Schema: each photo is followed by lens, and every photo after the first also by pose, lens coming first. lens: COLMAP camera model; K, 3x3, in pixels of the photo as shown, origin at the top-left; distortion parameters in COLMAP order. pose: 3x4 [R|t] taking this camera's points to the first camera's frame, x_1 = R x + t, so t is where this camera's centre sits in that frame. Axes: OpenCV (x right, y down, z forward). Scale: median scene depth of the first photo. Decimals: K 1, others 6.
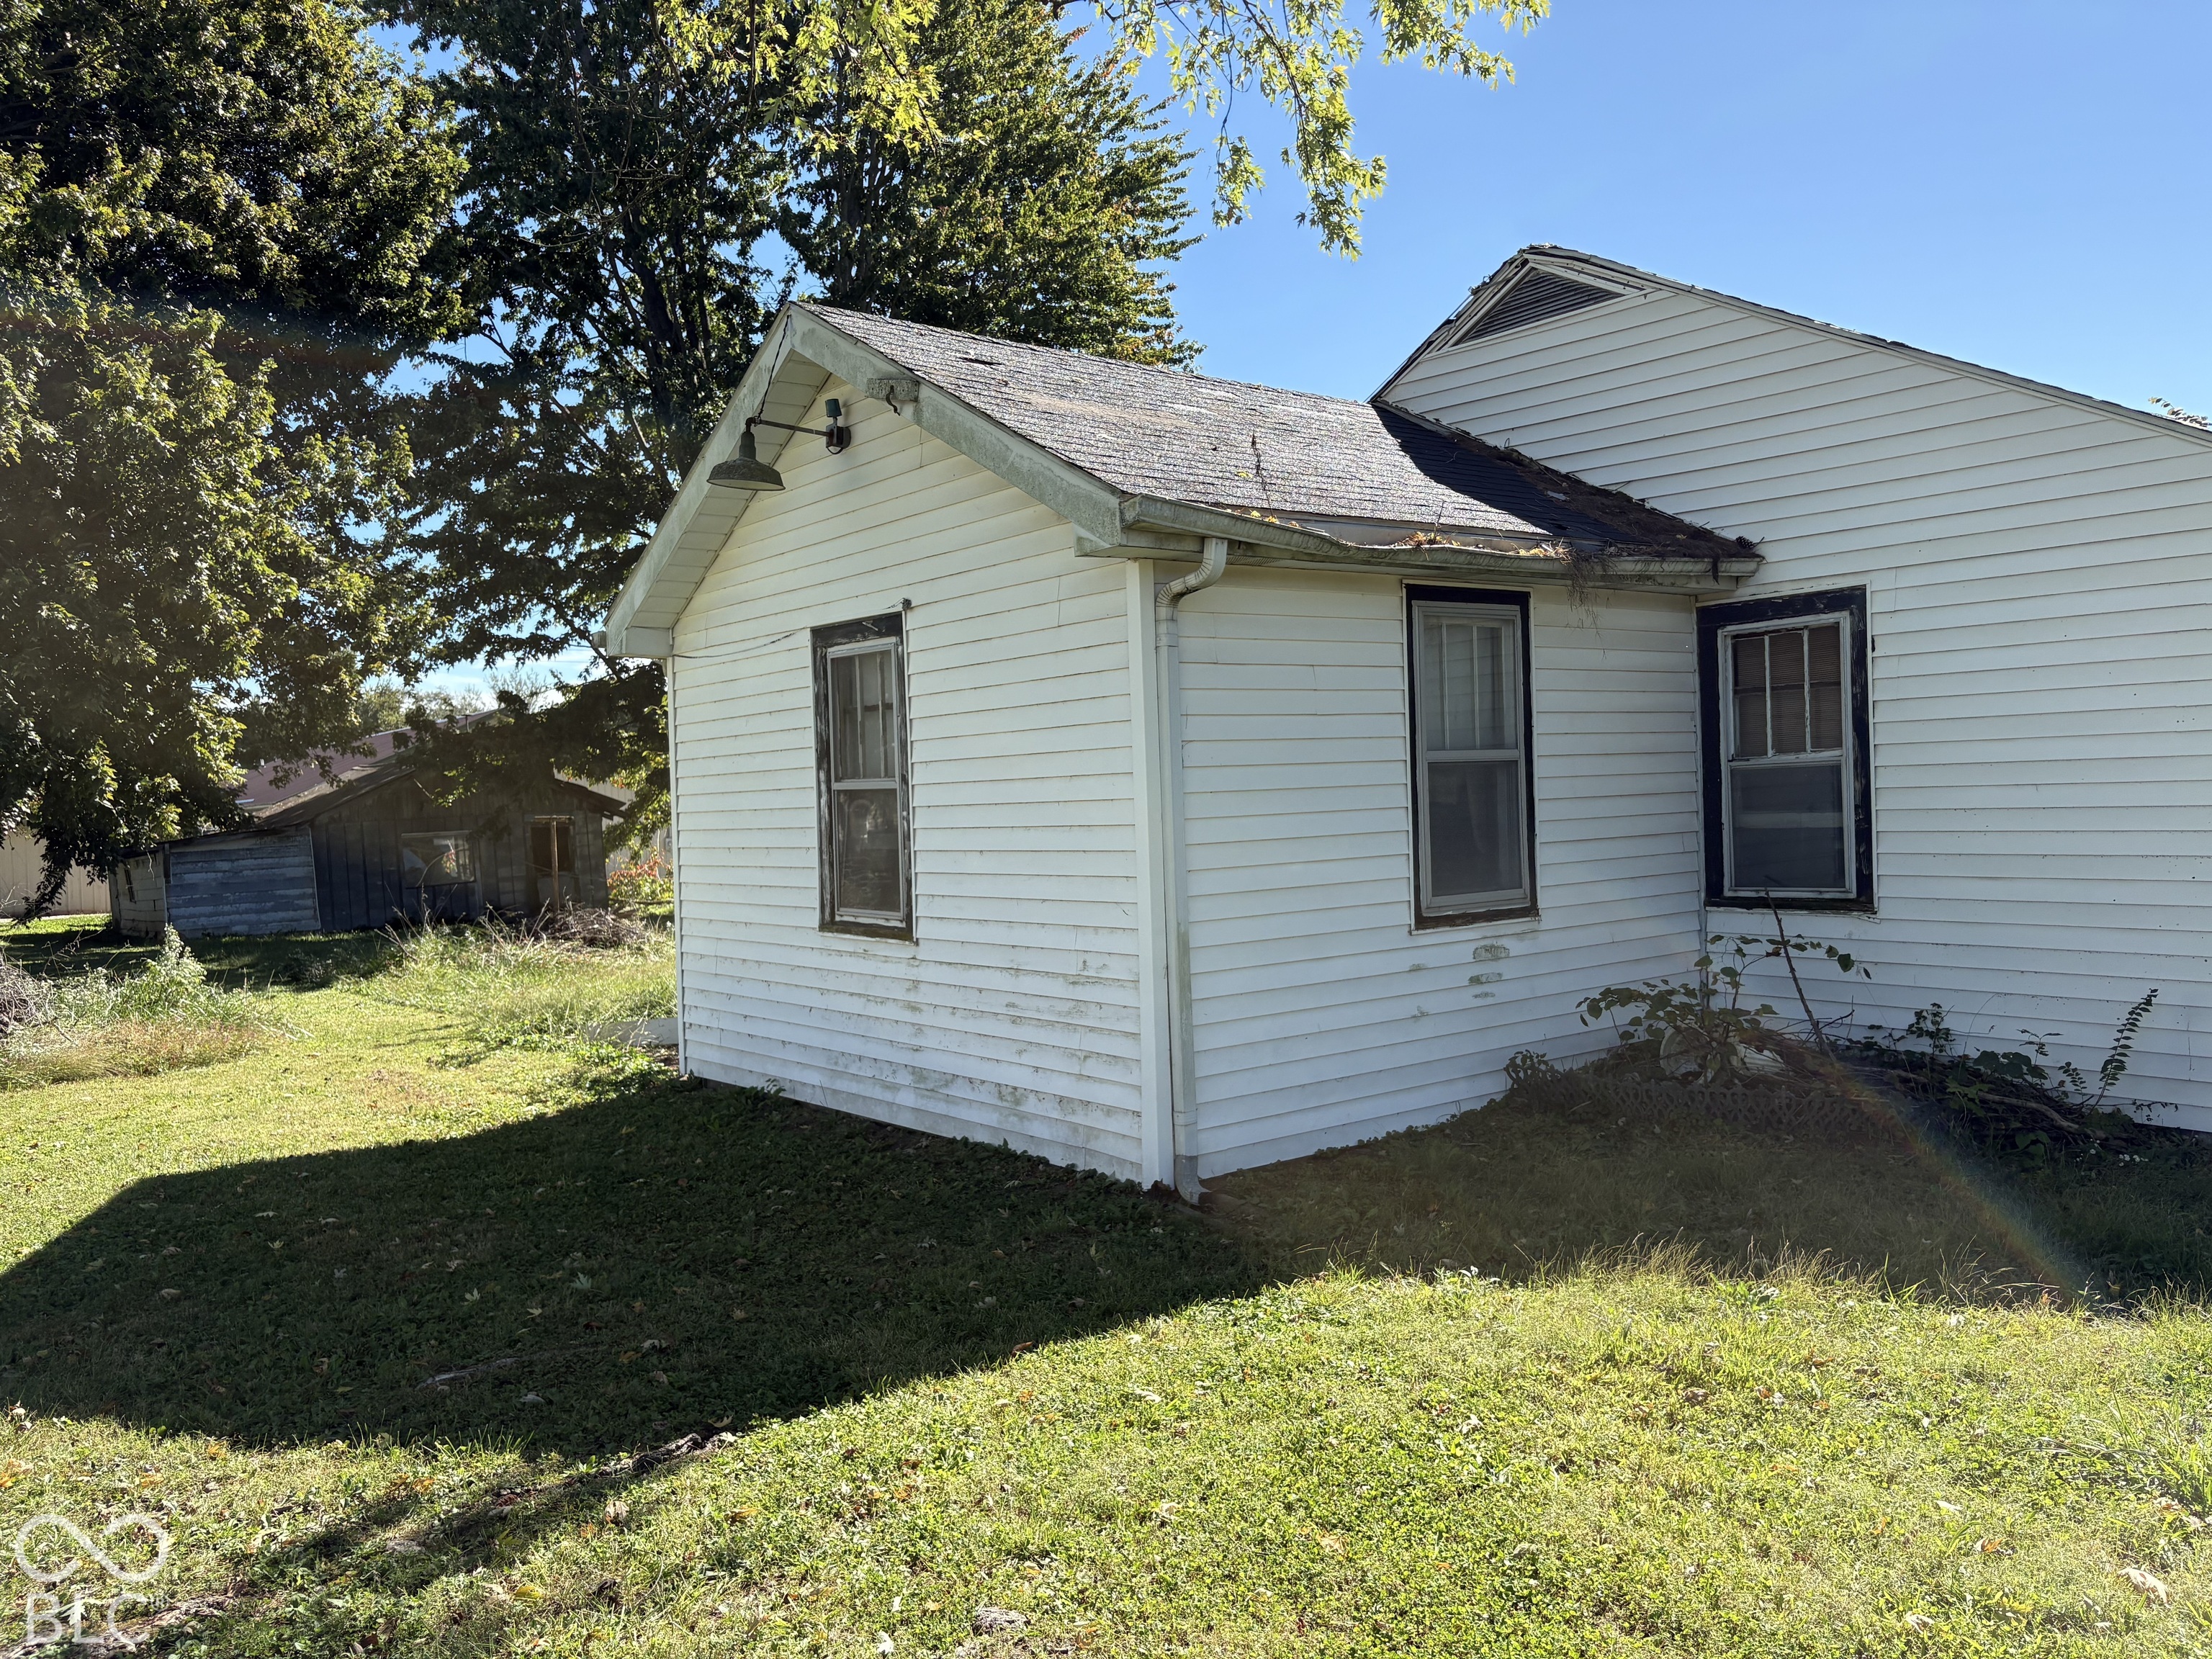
lens RADIAL K [[1637.1, 0, 1106.0], [0, 1637.1, 829.5], [0, 0, 1]] dist [0.000336, -0.002312]
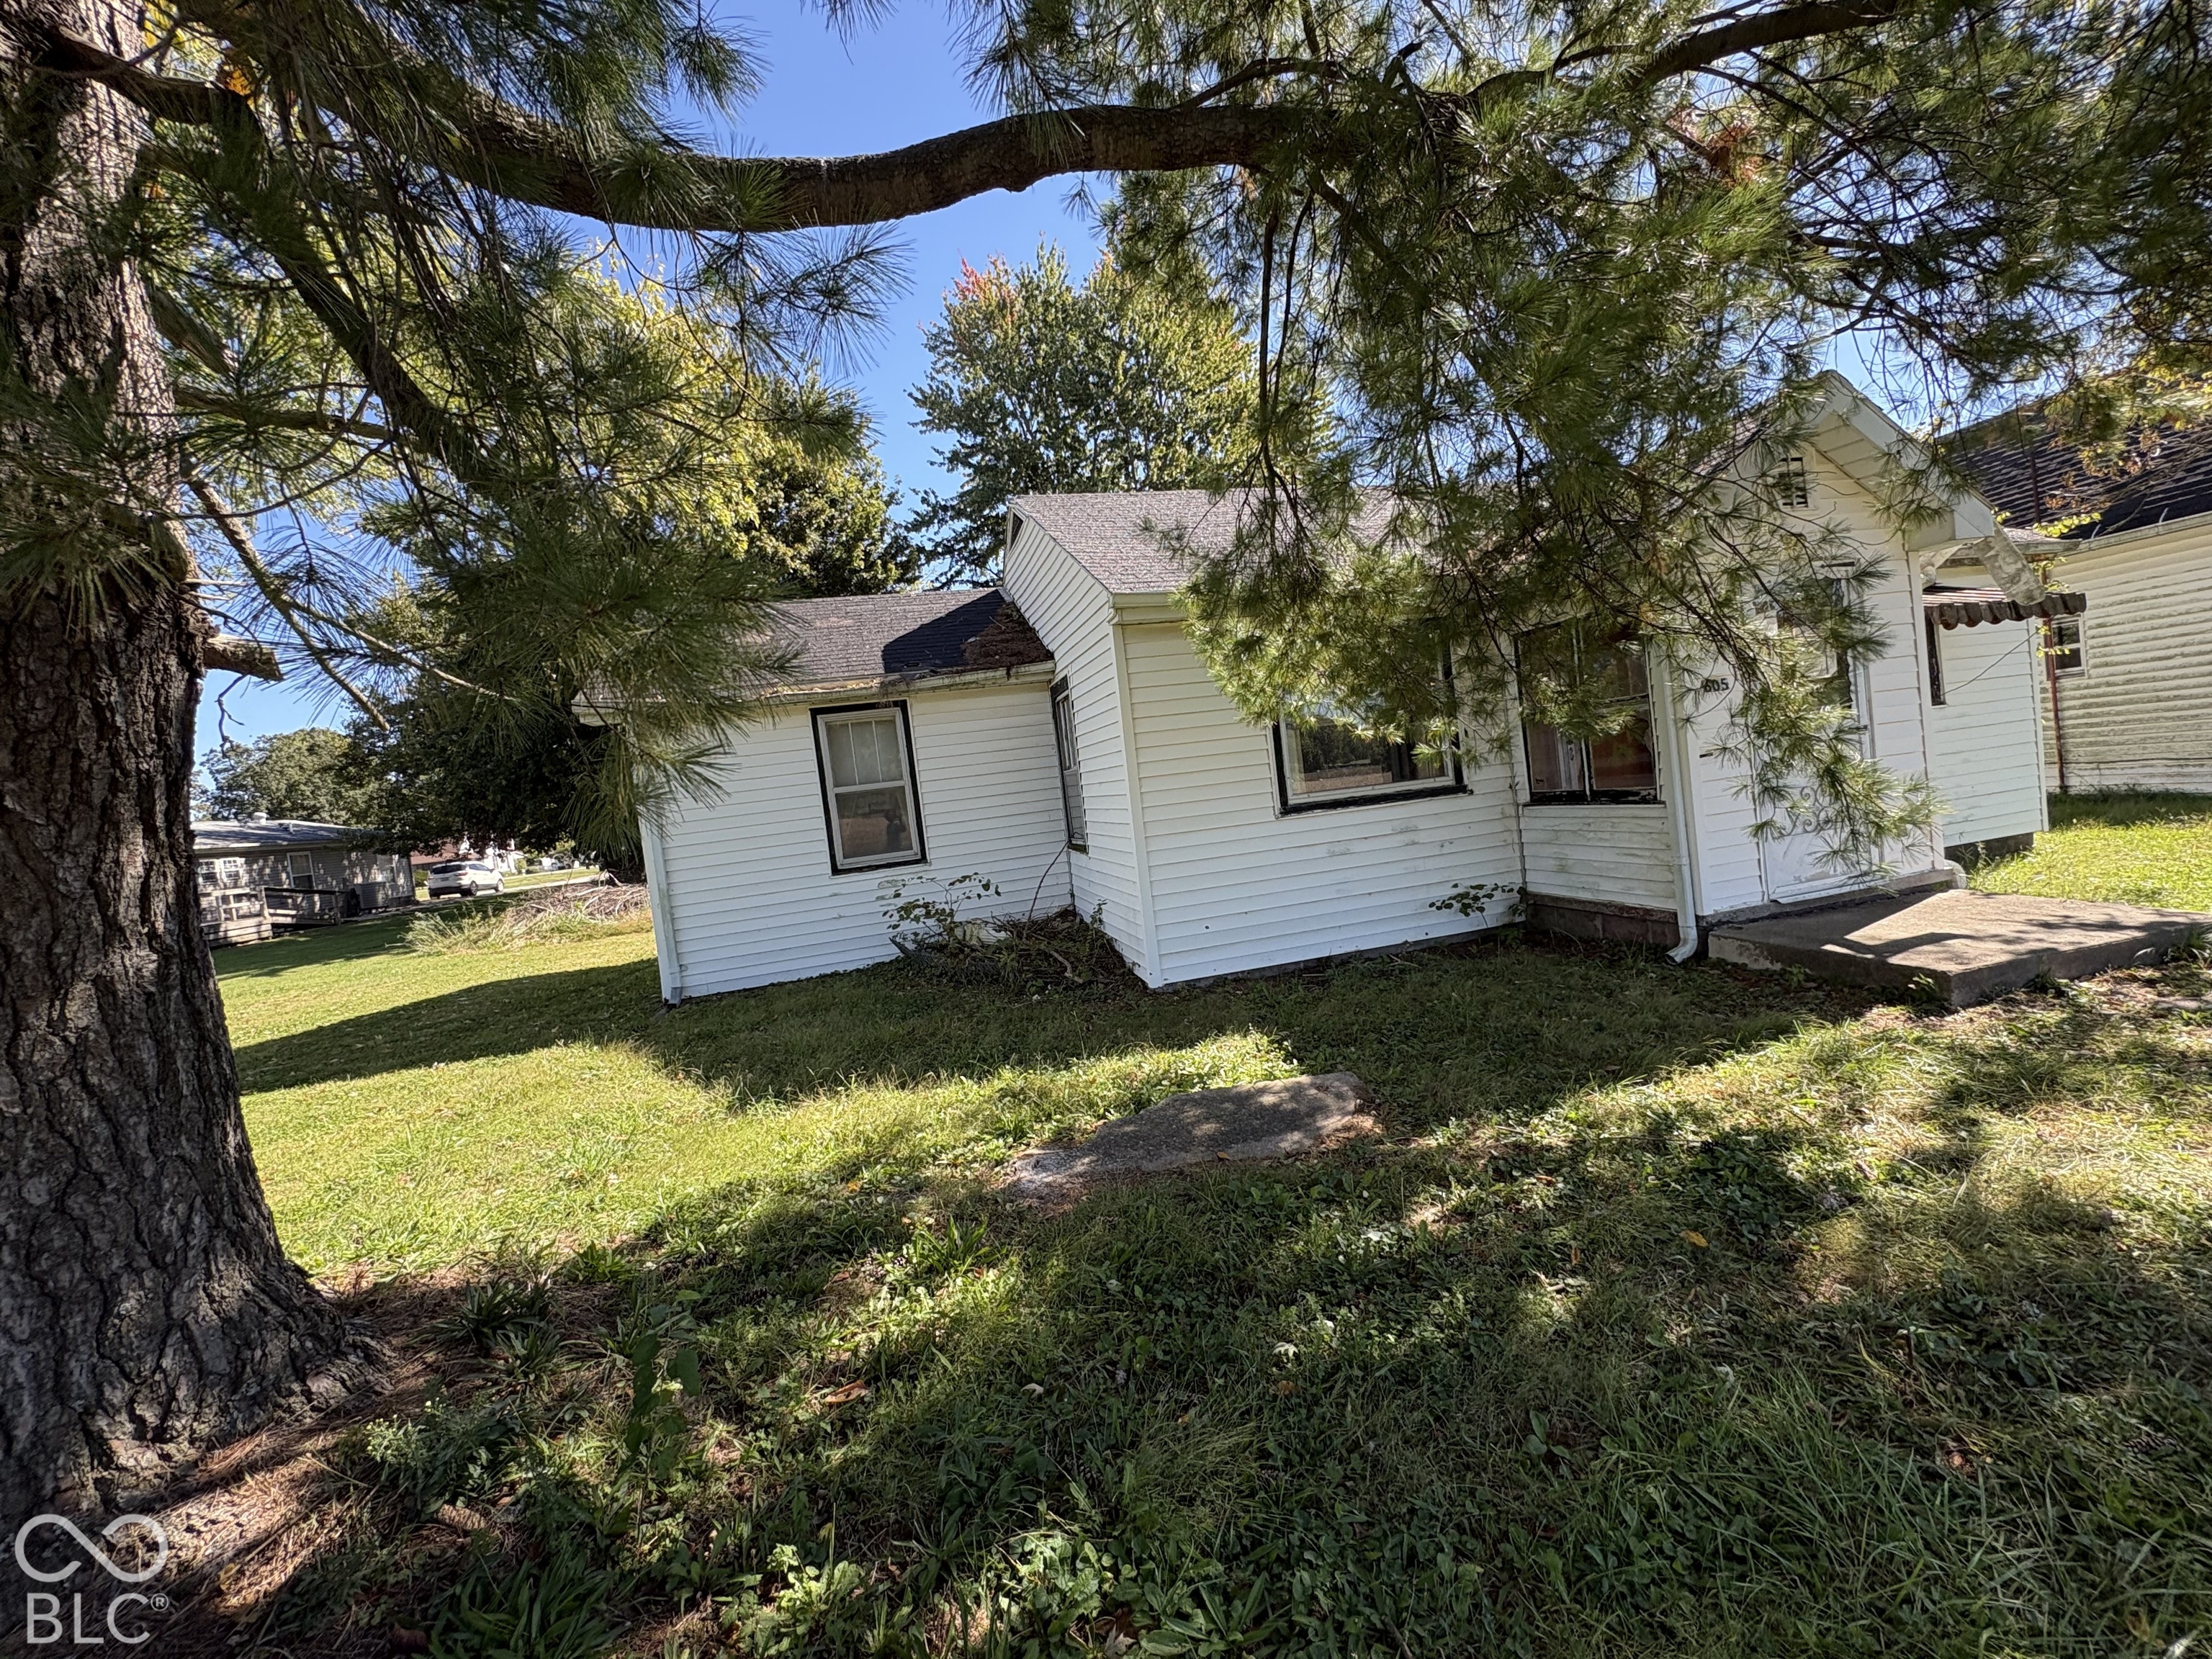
lens RADIAL K [[871.1, 0, 1106.0], [0, 871.1, 829.5], [0, 0, 1]] dist [0.002940, 0.000117]
pose [[0.912114, -0.055010, -0.406228, 0.979444], [0.078170, 0.996112, 0.040627, -0.014349], [0.402414, -0.068811, 0.912868, 0.143965]]
